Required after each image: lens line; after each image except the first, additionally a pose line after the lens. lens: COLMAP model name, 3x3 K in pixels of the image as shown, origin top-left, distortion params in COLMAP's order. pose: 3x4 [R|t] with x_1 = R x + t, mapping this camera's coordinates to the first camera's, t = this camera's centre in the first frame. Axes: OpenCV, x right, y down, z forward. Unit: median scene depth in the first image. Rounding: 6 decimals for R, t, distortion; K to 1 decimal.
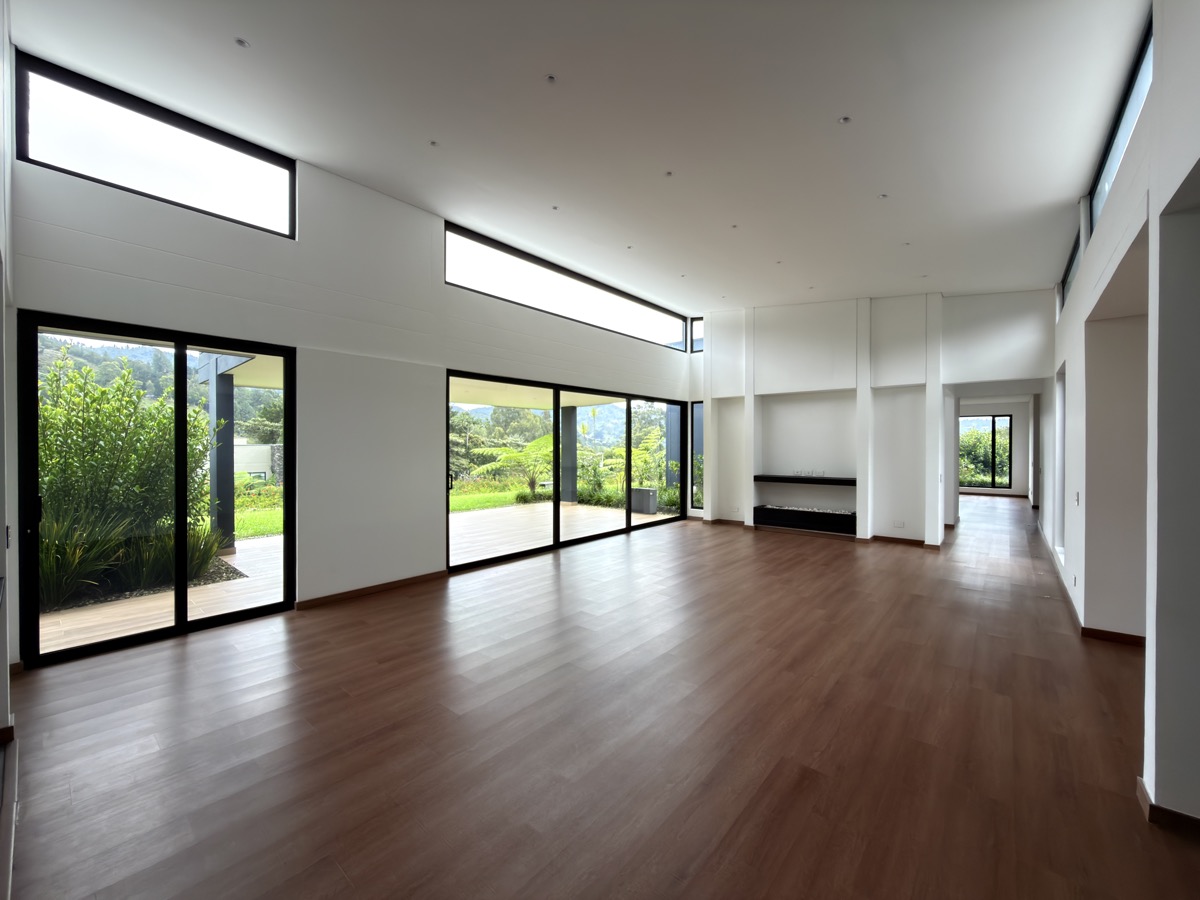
lens RADIAL K [[486.8, 0, 603.2], [0, 486.8, 447.0], [0, 0, 1]] dist [0.001195, 0.000941]
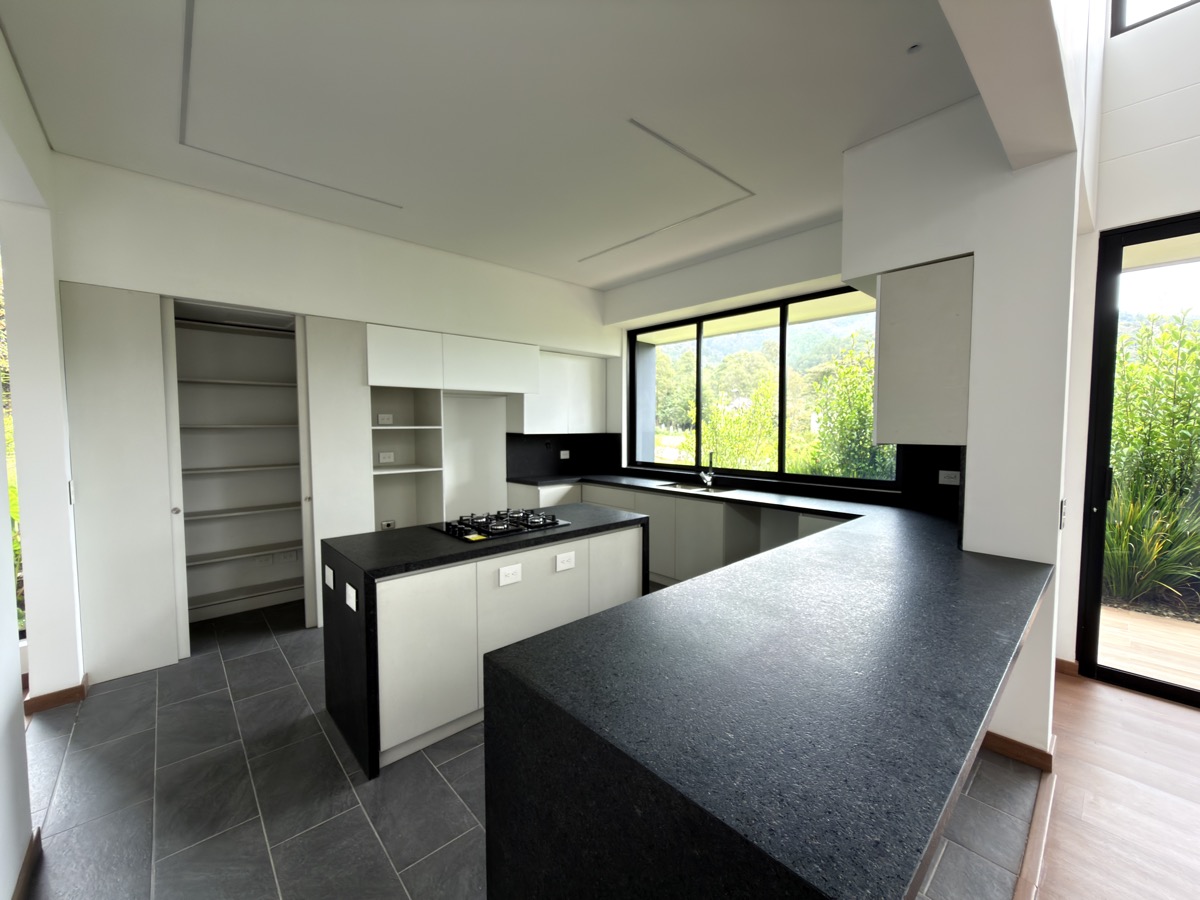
lens RADIAL K [[486.8, 0, 605.4], [0, 486.8, 449.2], [0, 0, 1]] dist [0.001195, 0.000941]
pose [[-0.111246, 0.055607, -0.992236, -0.192880], [-0.003476, 0.998405, 0.056342, 0.018734], [0.993787, 0.009717, -0.110875, 0.190549]]
